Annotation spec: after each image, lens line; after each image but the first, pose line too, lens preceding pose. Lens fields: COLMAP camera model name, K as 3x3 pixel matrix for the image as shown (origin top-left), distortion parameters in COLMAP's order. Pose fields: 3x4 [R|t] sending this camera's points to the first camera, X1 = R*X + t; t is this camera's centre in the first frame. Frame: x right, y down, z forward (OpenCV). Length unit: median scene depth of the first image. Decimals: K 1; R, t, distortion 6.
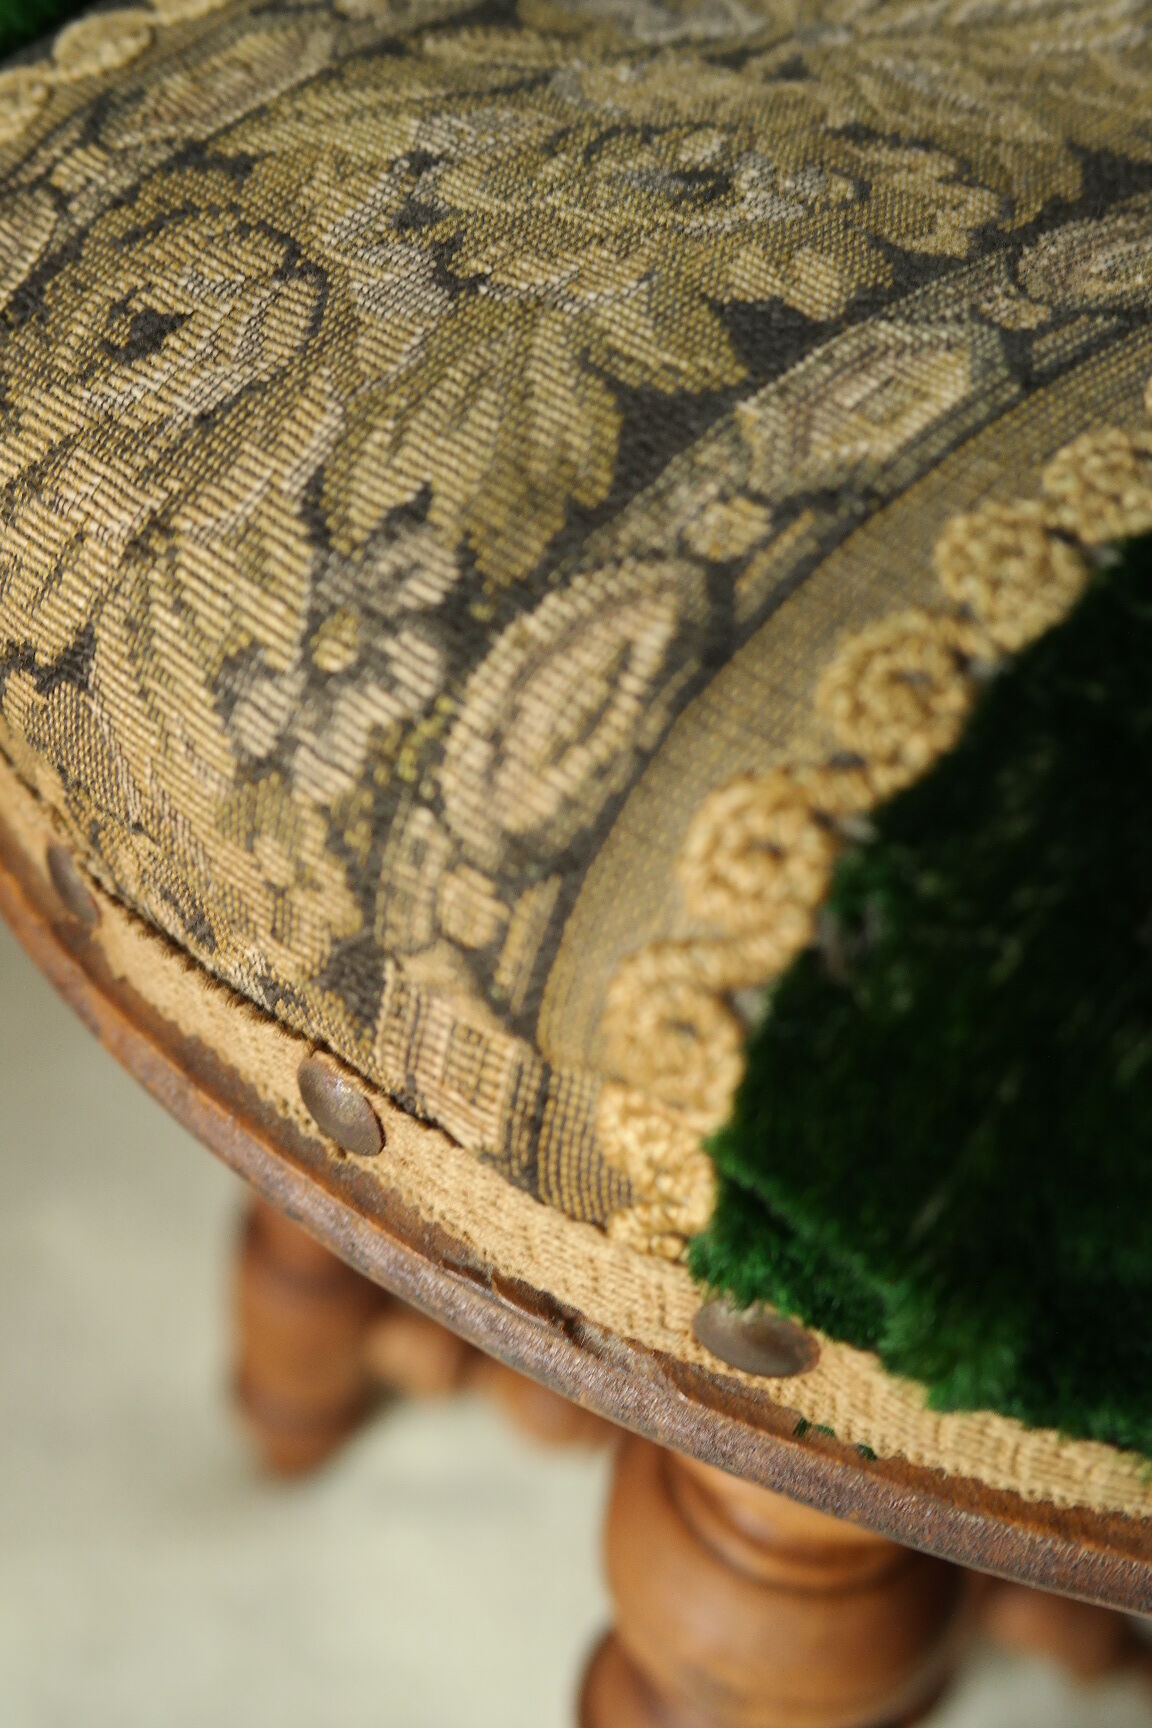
lens RADIAL K [[2051.7, 0, 576.0], [0, 2051.7, 864.0], [0, 0, 1]] dist [0.006880, 0.015701]
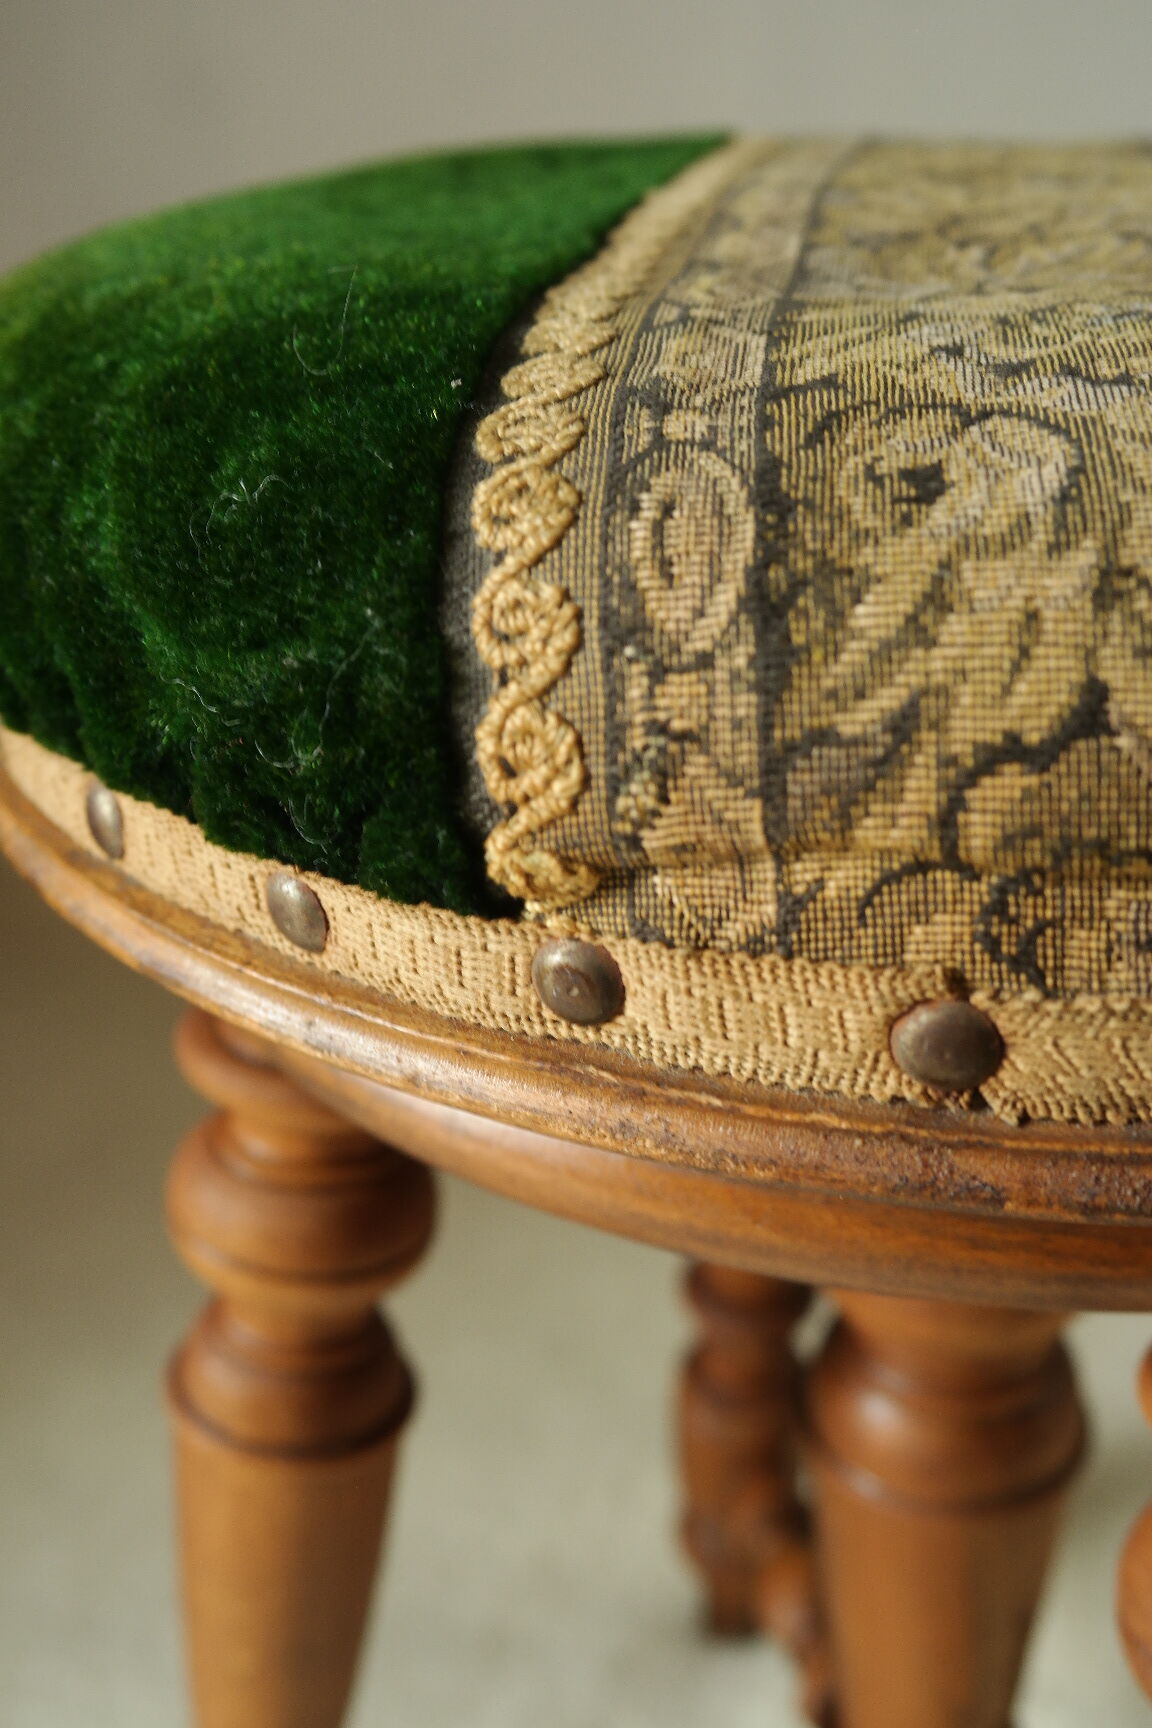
lens RADIAL K [[1863.3, 0, 576.0], [0, 1863.3, 864.0], [0, 0, 1]] dist [-0.020712, -0.018123]
pose [[0.800534, -0.301169, 0.518114, -1.020257], [0.455075, 0.868032, -0.198564, 0.043384], [-0.389939, 0.394738, 0.831943, 0.329129]]
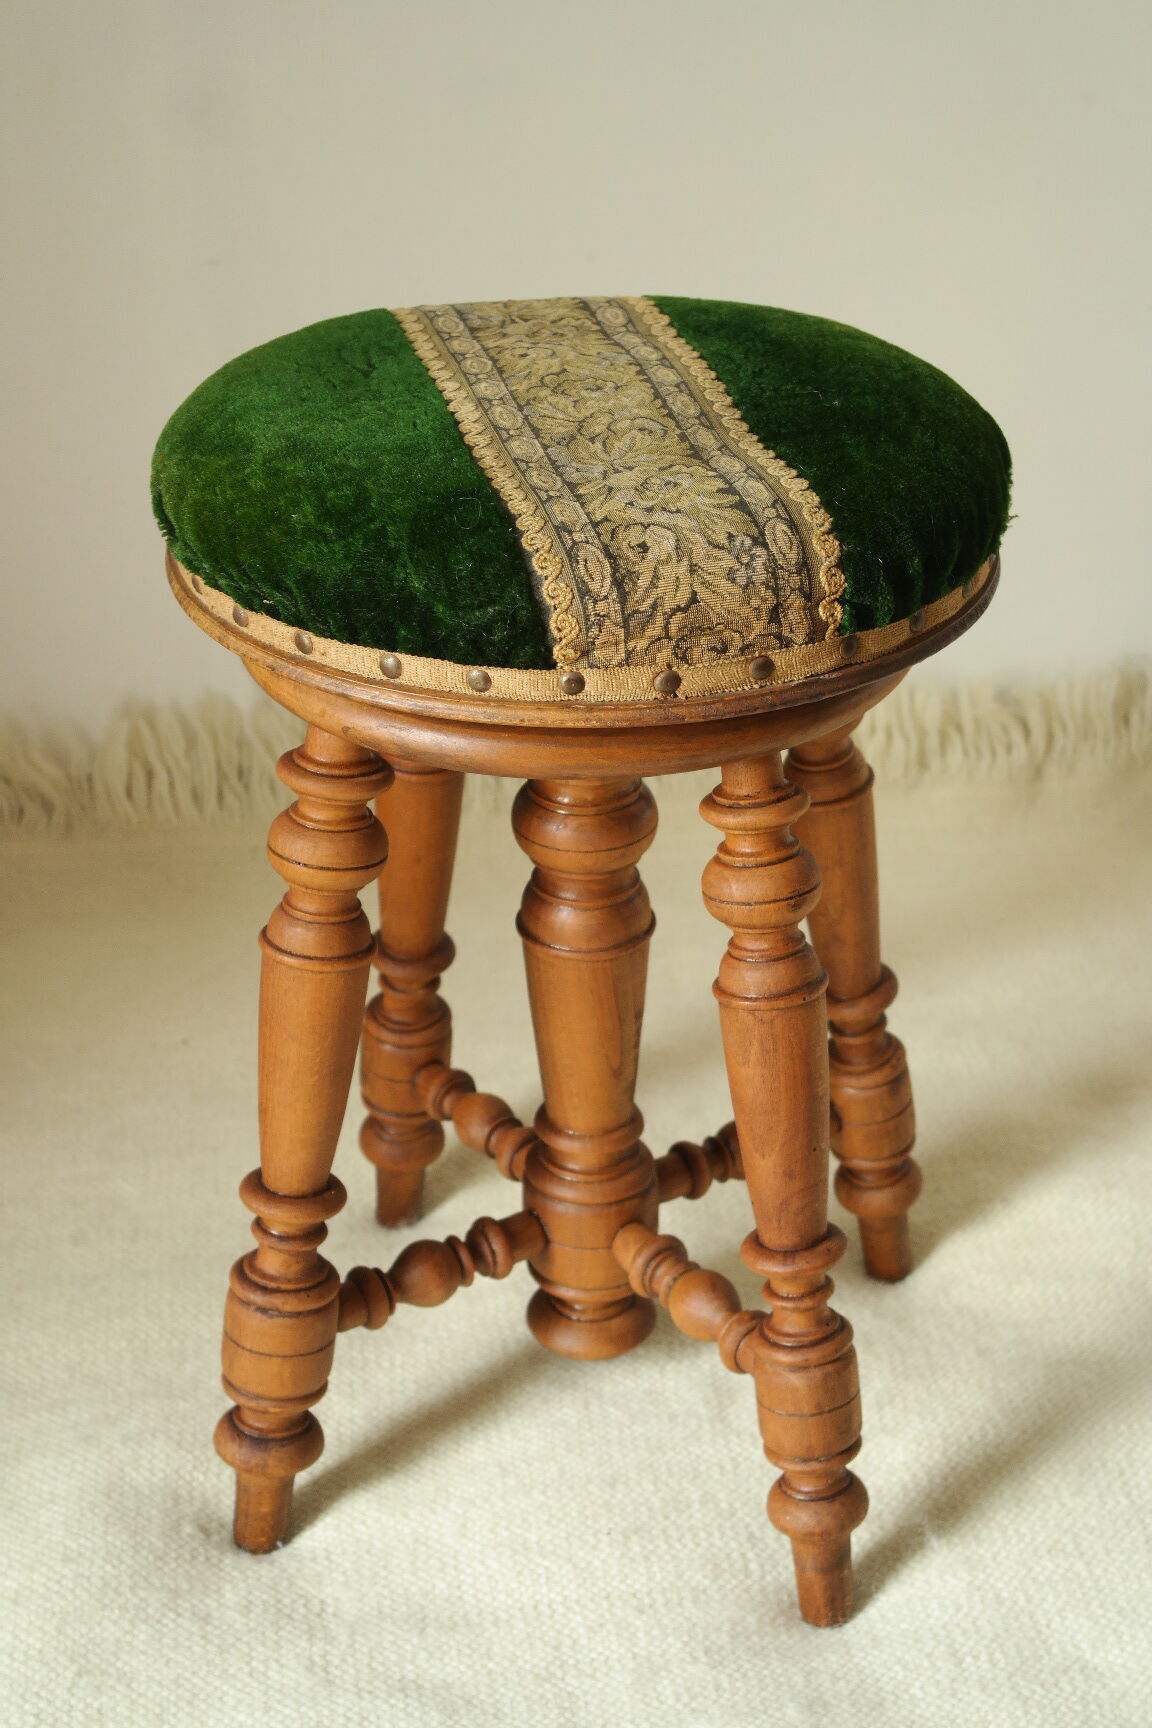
lens RADIAL K [[2931.0, 0, 576.0], [0, 2931.0, 864.0], [0, 0, 1]] dist [0.020432, -0.015979]
pose [[0.490907, -0.434764, 0.754977, -6.020005], [0.623393, 0.780658, 0.044205, -0.090630], [-0.608598, 0.448947, 0.654260, -3.148524]]
